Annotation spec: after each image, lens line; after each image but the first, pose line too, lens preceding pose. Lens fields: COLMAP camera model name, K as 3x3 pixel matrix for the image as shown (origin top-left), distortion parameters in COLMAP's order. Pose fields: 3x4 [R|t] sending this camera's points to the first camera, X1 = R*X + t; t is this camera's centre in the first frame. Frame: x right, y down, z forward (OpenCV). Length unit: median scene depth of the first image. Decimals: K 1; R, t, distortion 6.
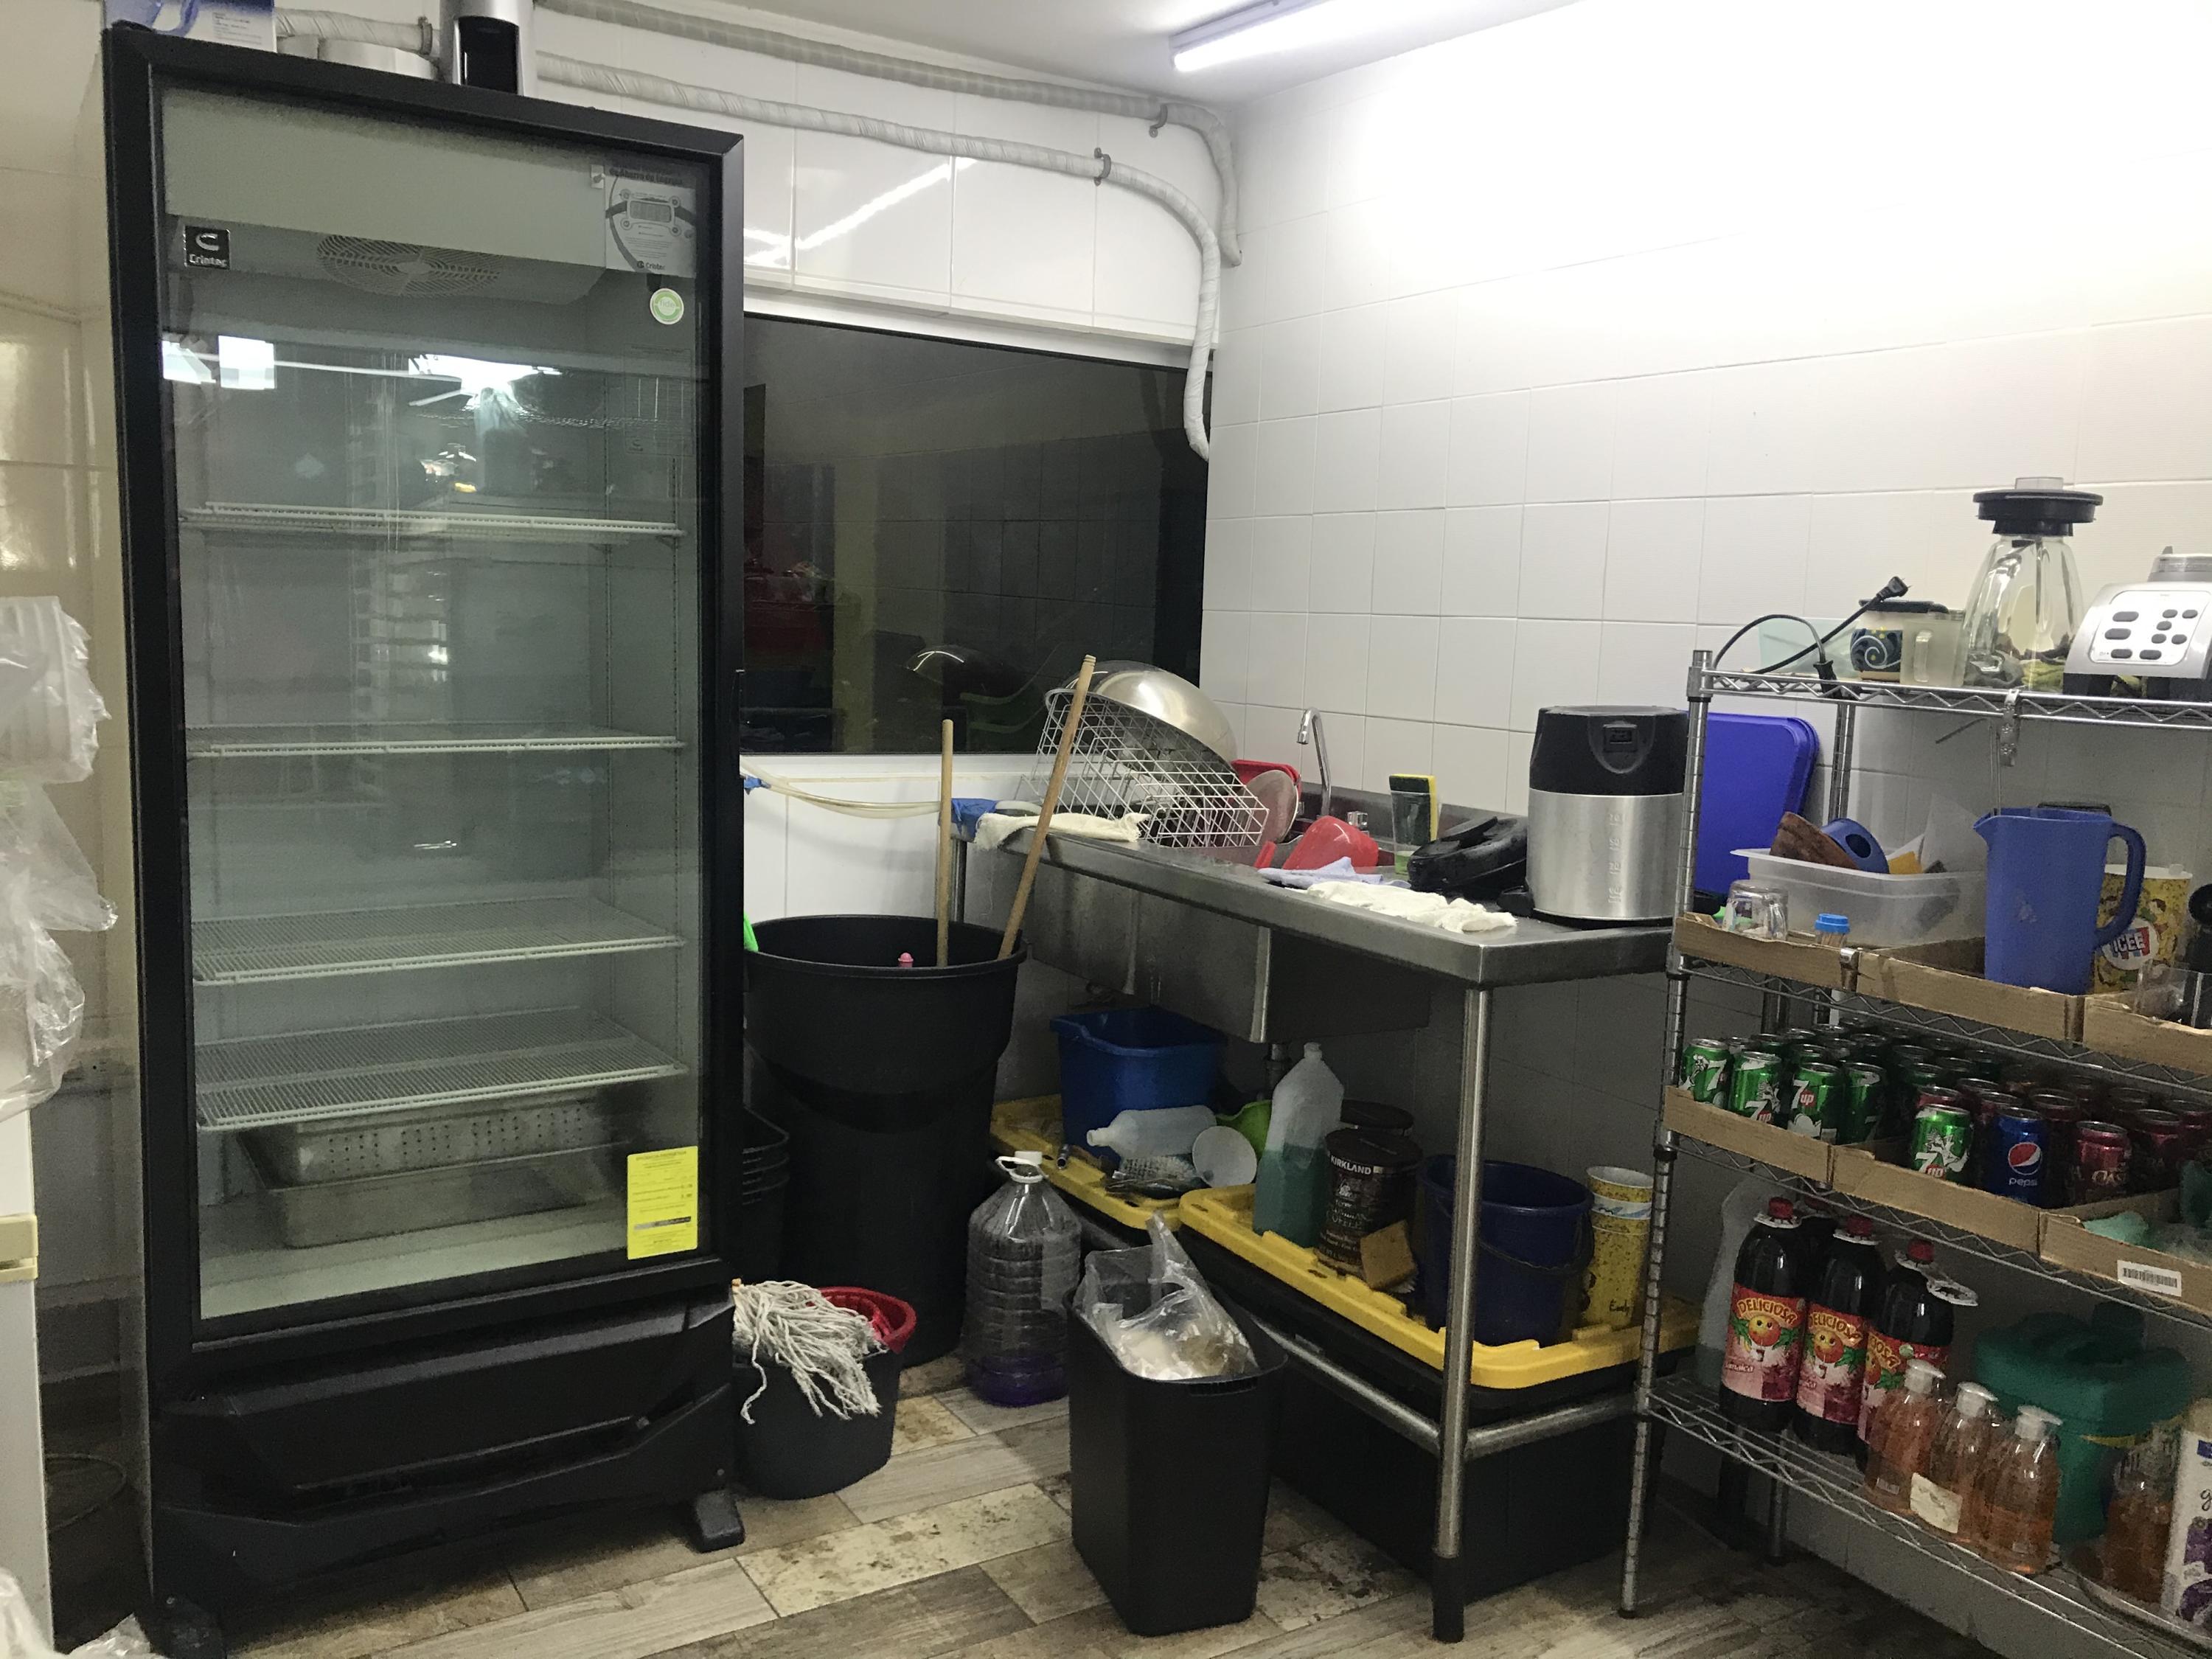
lens RADIAL K [[1849.3, 0, 1111.9], [0, 1849.3, 835.1], [0, 0, 1]] dist [0.036678, -0.030532]
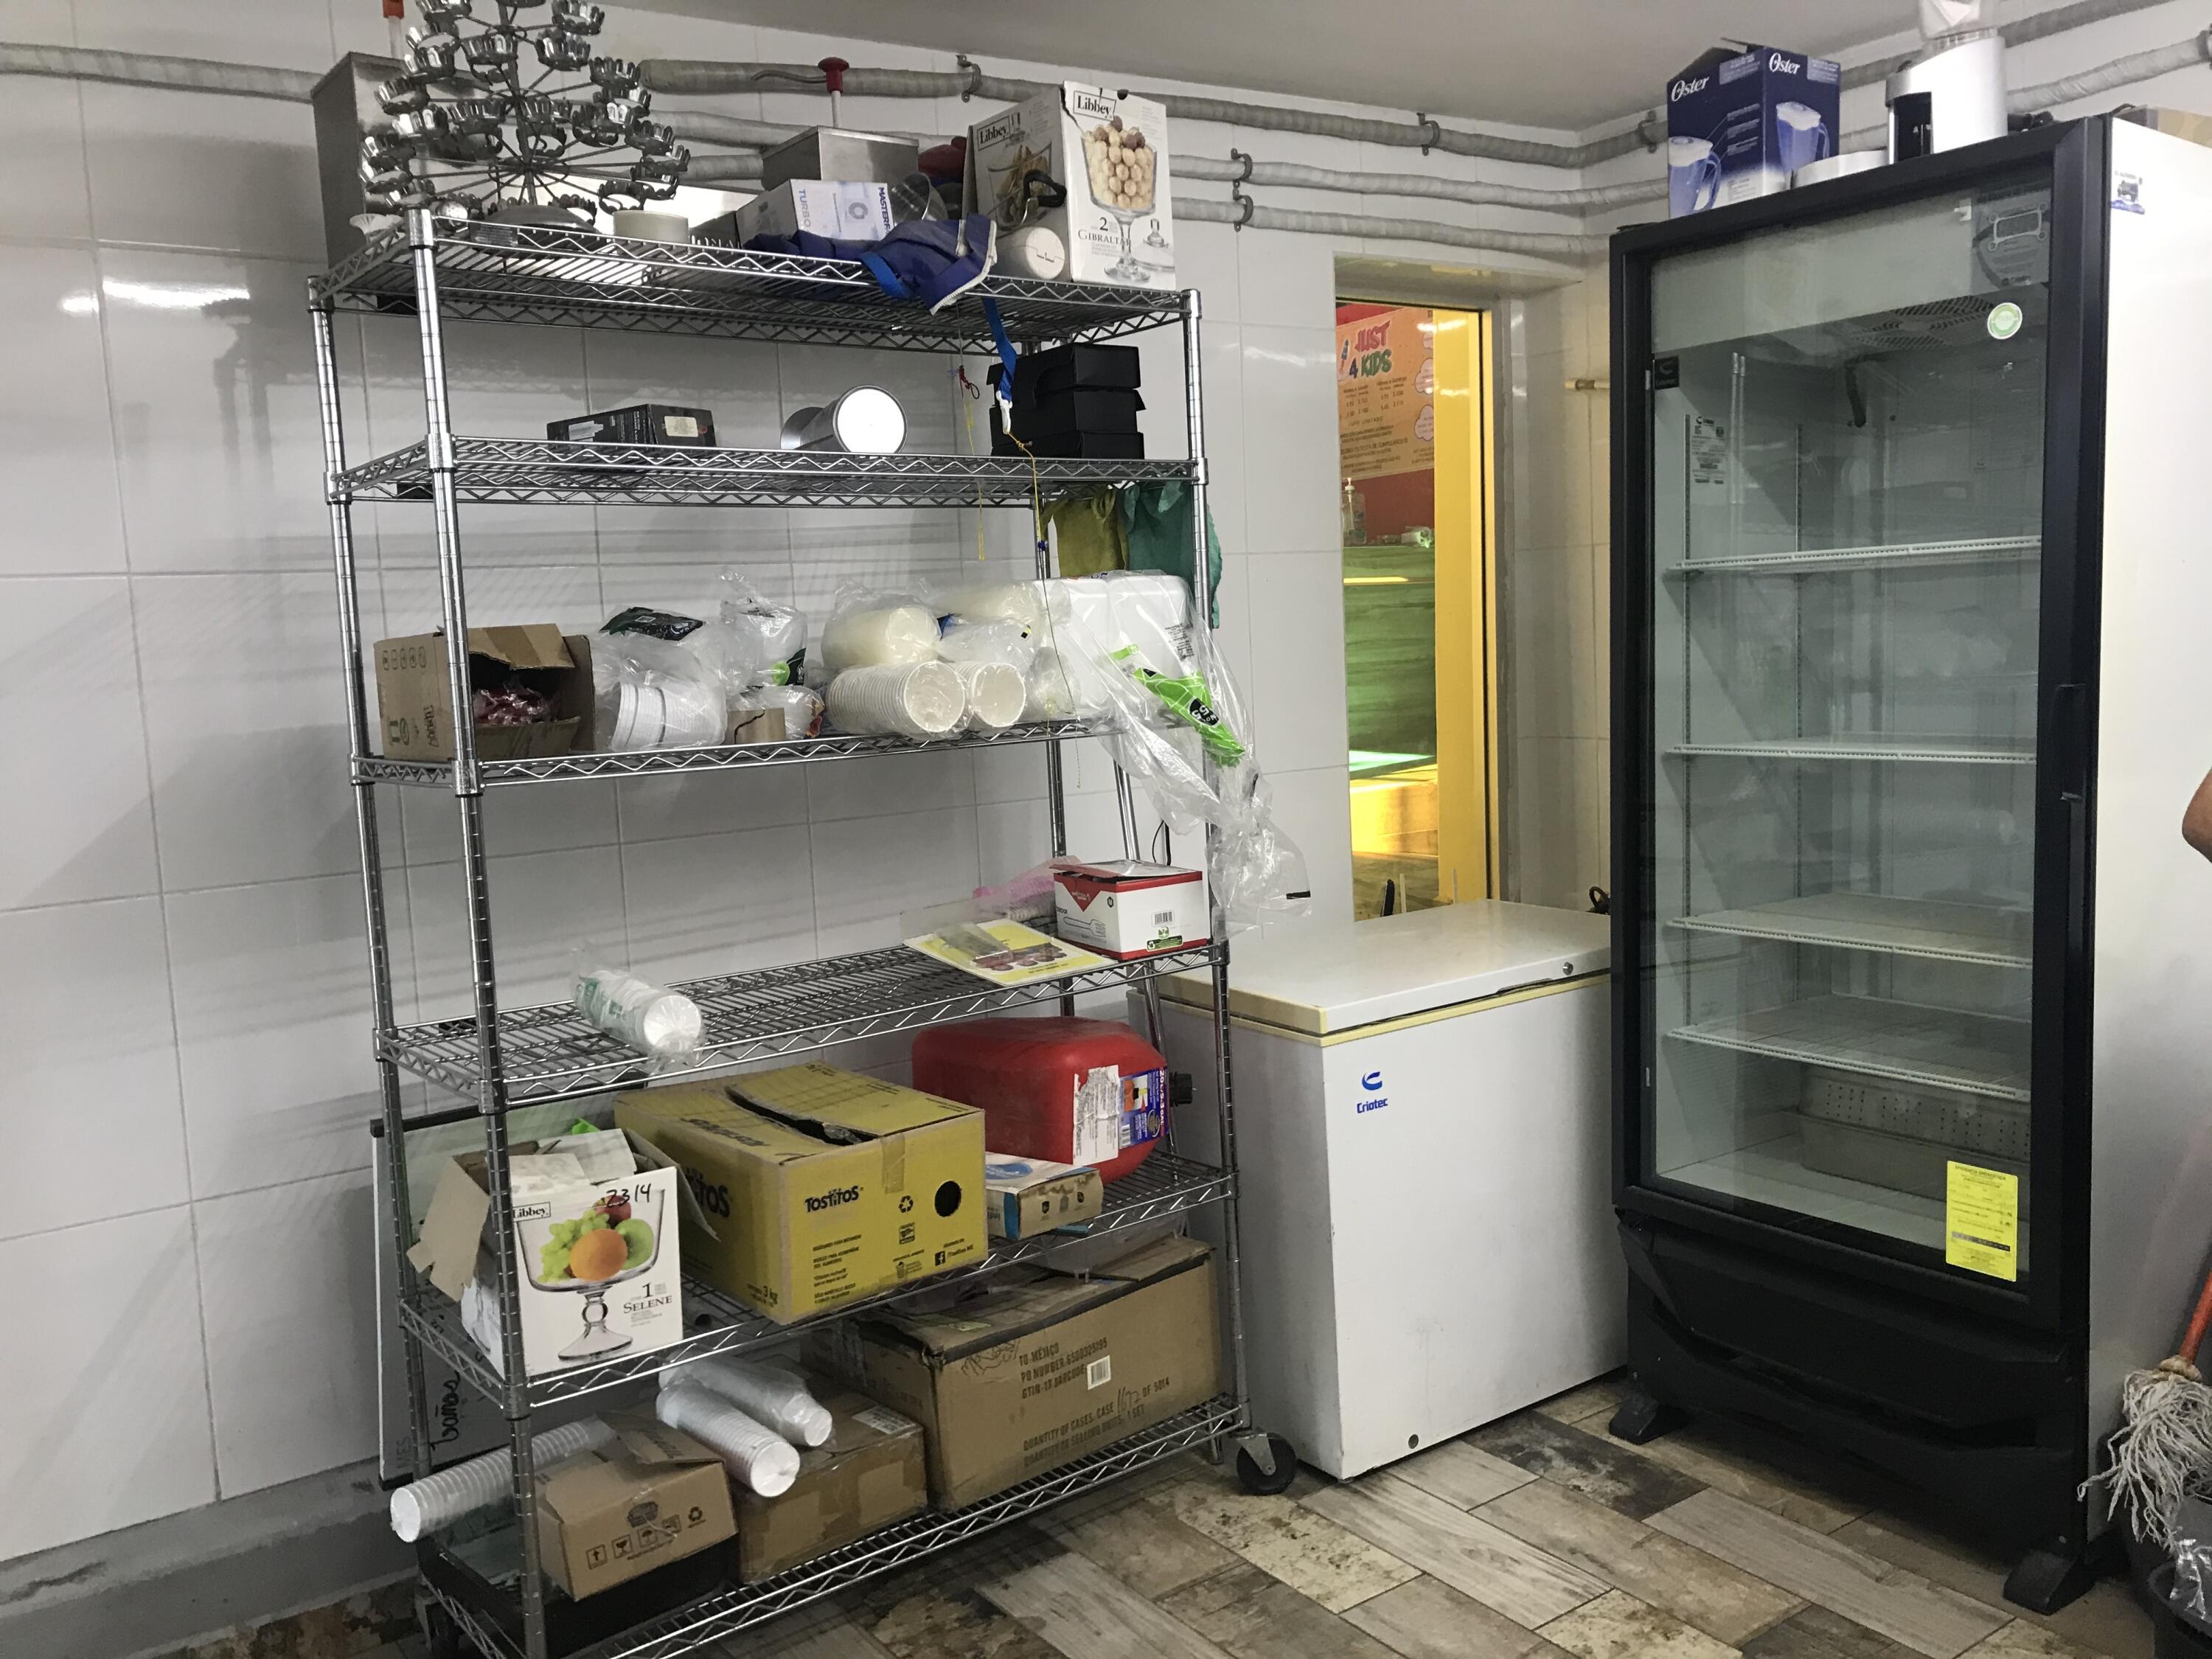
lens RADIAL K [[1849.3, 0, 1112.0], [0, 1849.3, 827.7], [0, 0, 1]] dist [0.036678, -0.030532]
pose [[0.052635, 0.075101, -0.995786, 0.718004], [-0.088136, 0.993626, 0.070279, -0.040197], [0.994717, 0.084066, 0.058919, 0.465622]]
